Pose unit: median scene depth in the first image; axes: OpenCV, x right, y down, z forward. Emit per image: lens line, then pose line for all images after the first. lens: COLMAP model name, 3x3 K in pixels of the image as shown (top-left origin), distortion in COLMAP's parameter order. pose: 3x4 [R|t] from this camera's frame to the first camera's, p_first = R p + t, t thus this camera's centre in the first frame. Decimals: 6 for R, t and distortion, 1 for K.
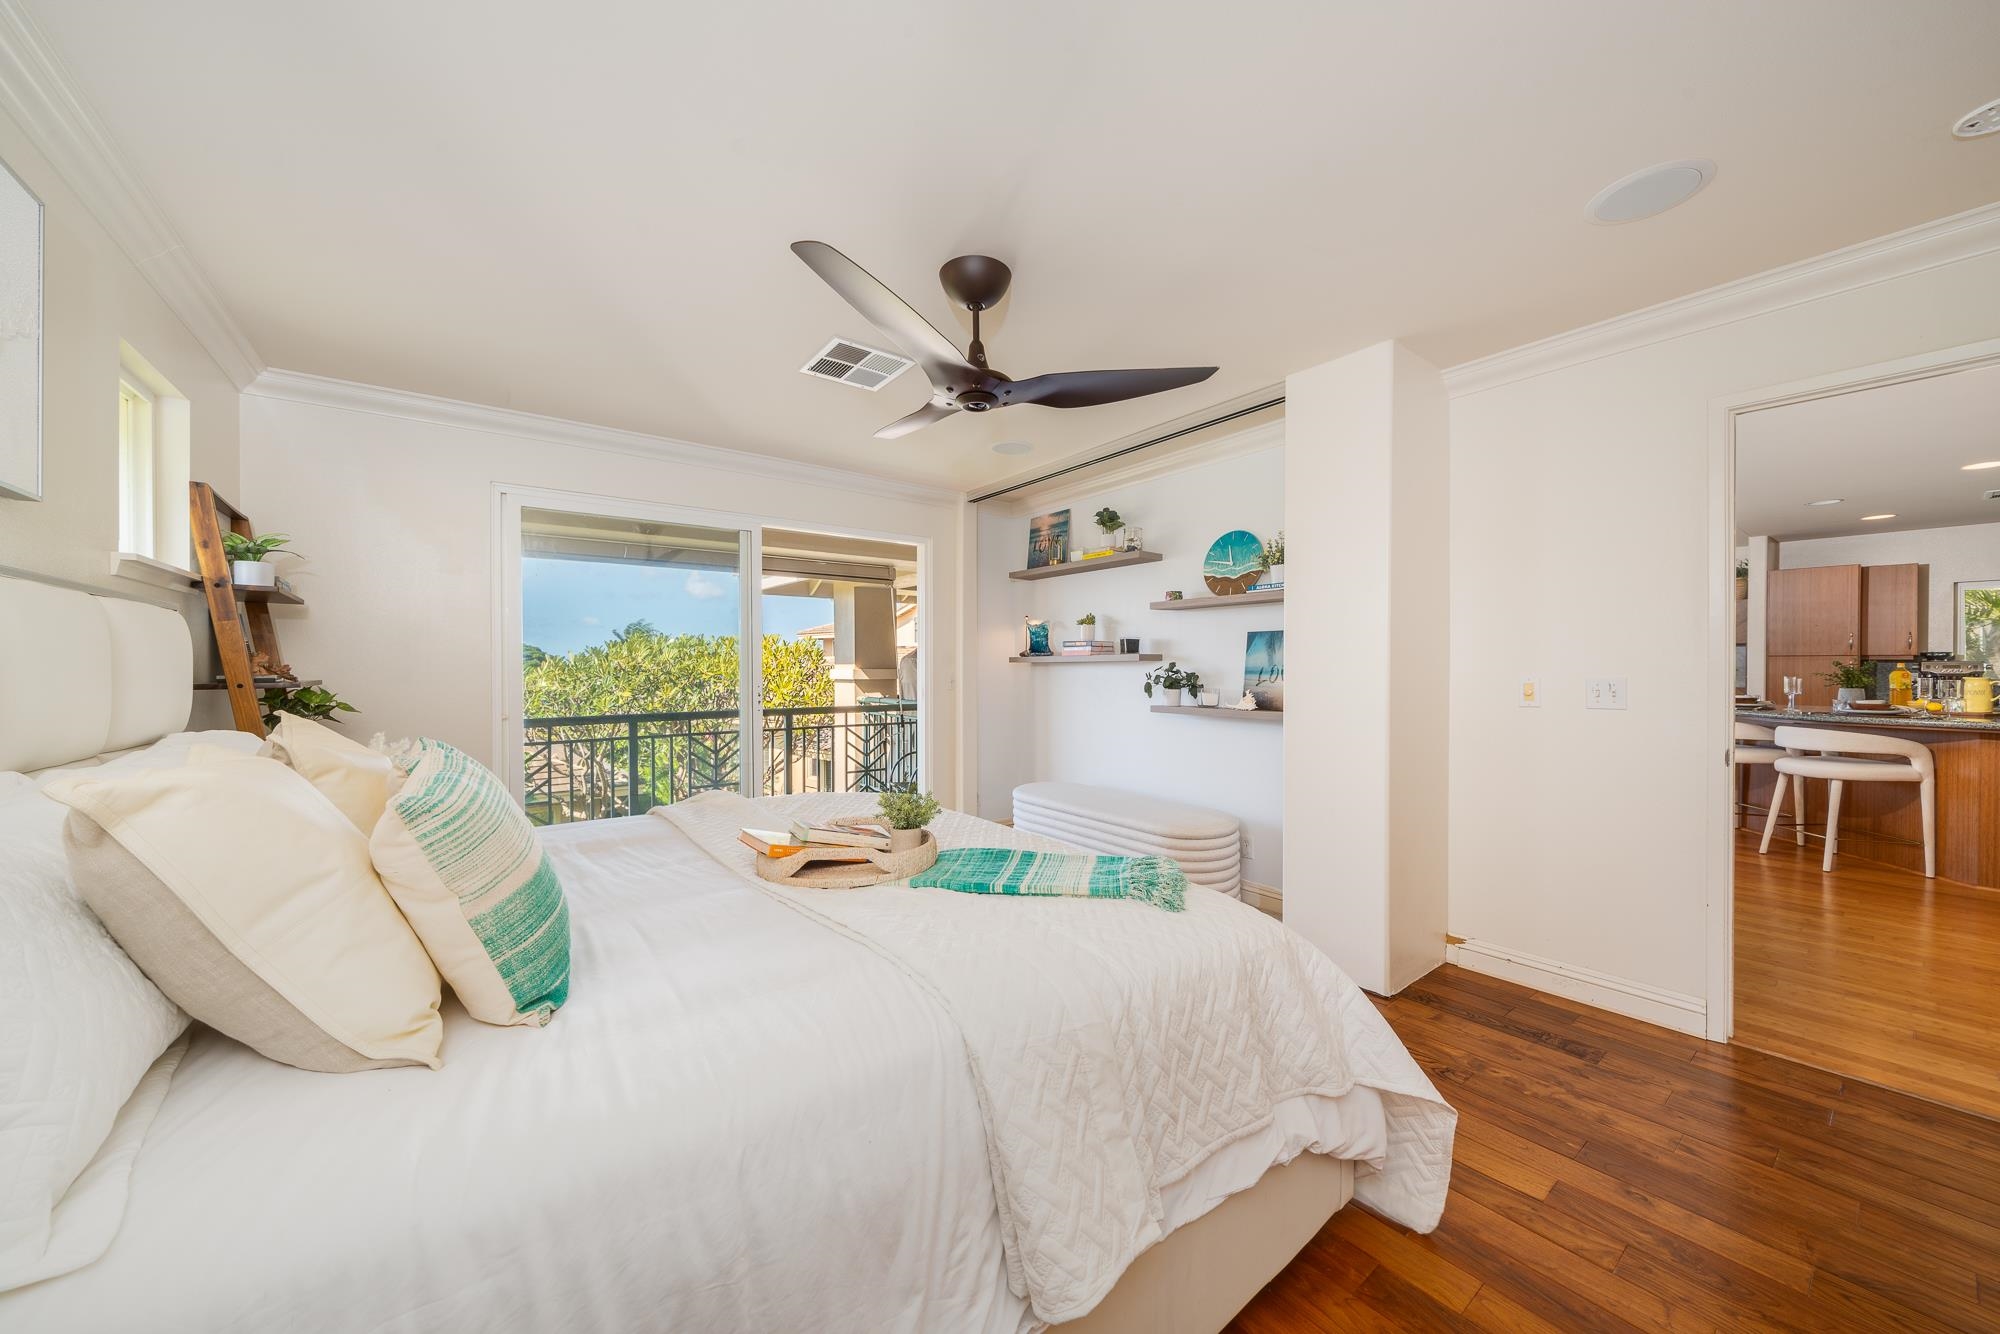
lens RADIAL K [[712.4, 0, 1000.0], [0, 712.4, 667.0], [0, 0, 1]] dist [-0.002123, -0.000160]
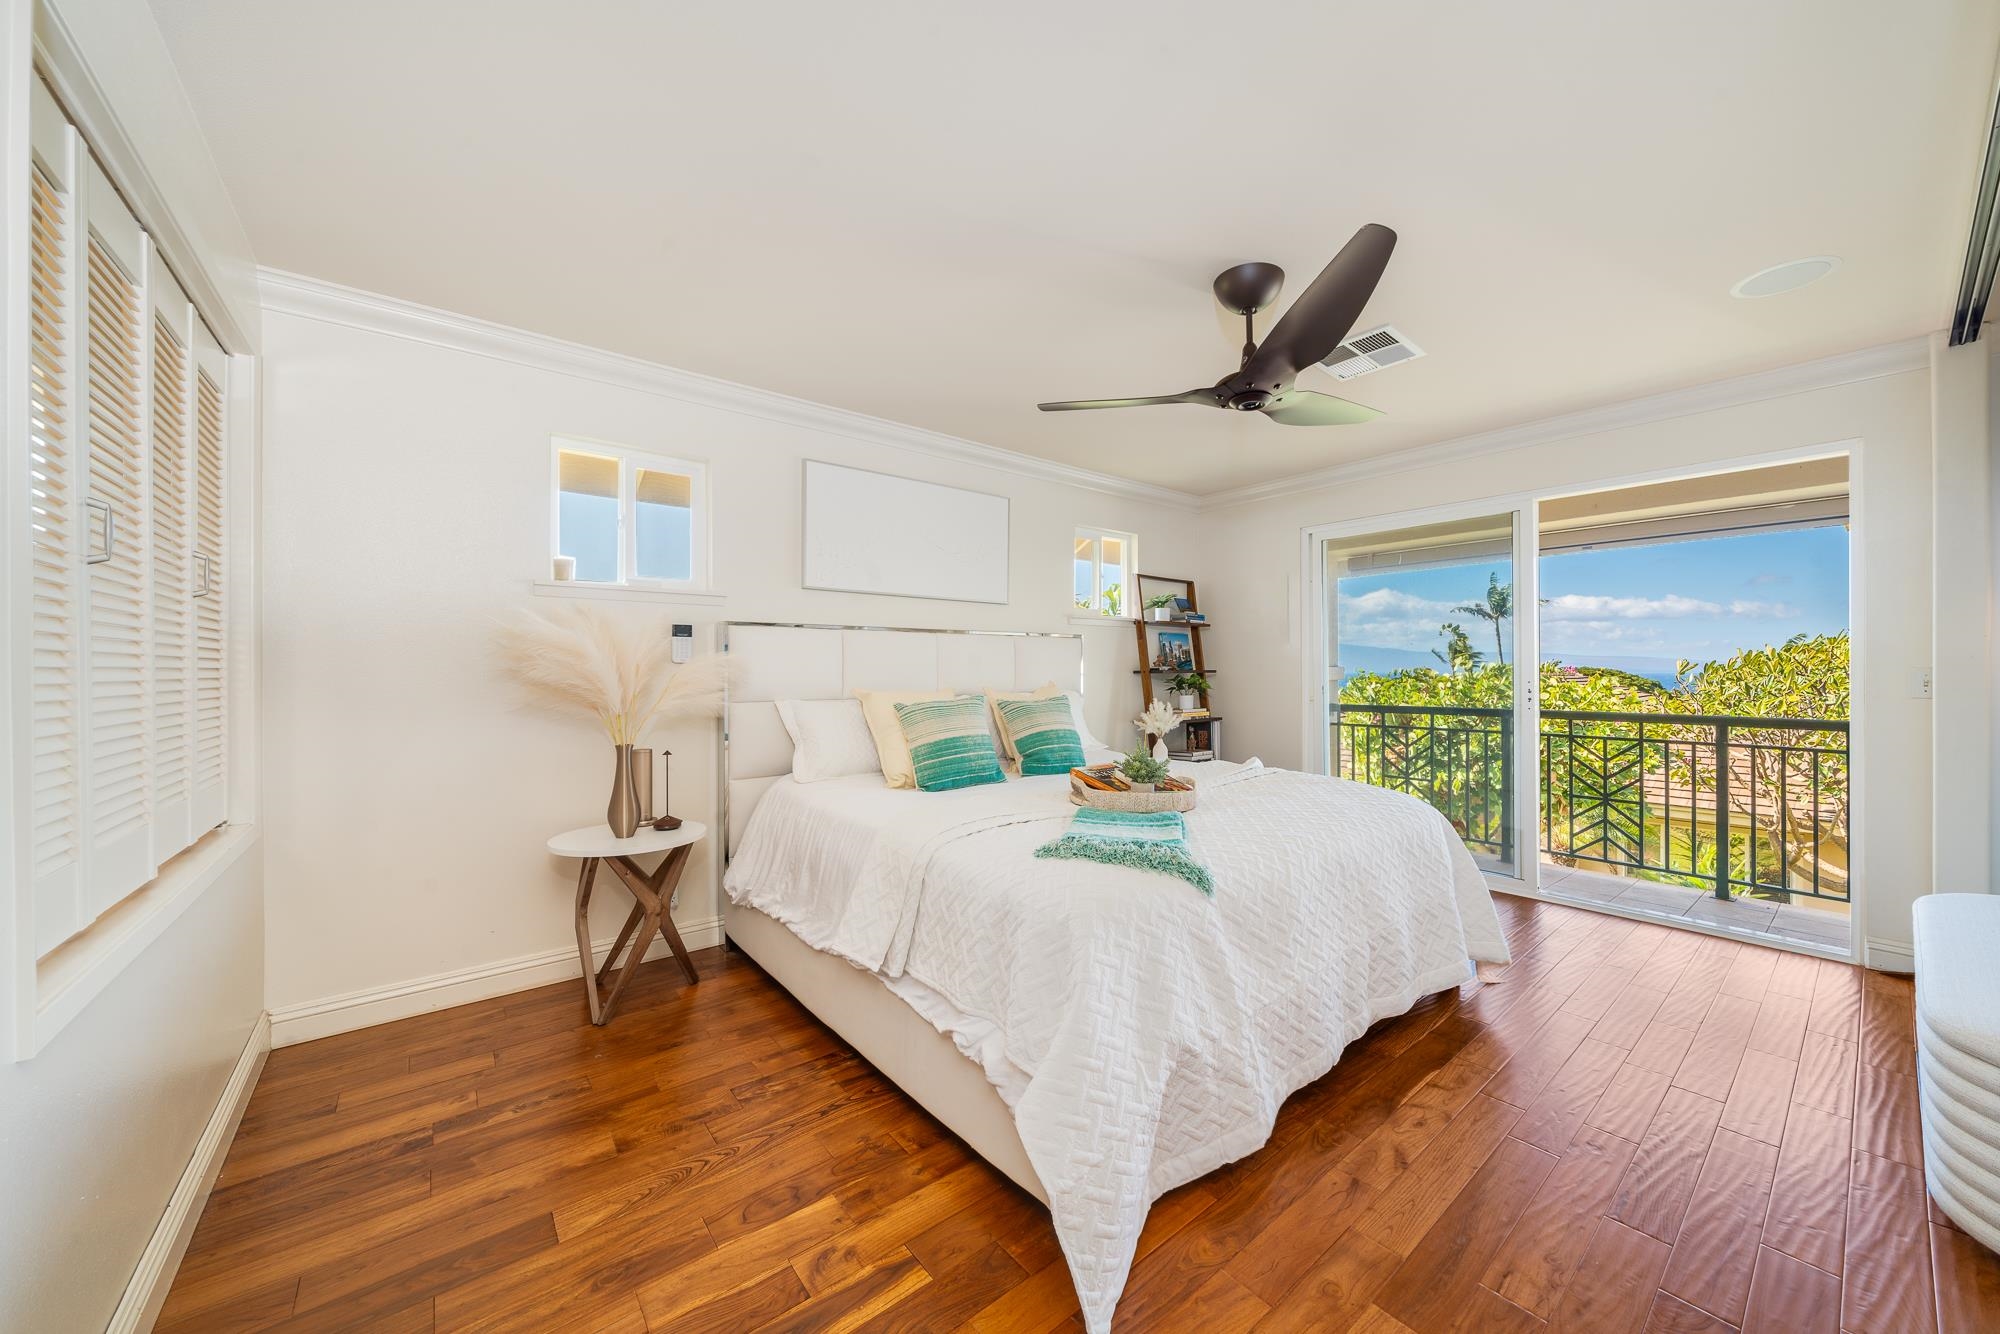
lens RADIAL K [[712.4, 0, 1000.0], [0, 712.4, 667.0], [0, 0, 1]] dist [-0.002123, -0.000160]
pose [[0.007725, -0.004103, -0.999962, 0.556848], [0.002441, 0.999989, -0.004084, 0.008951], [0.999967, -0.002409, 0.007735, 0.351409]]
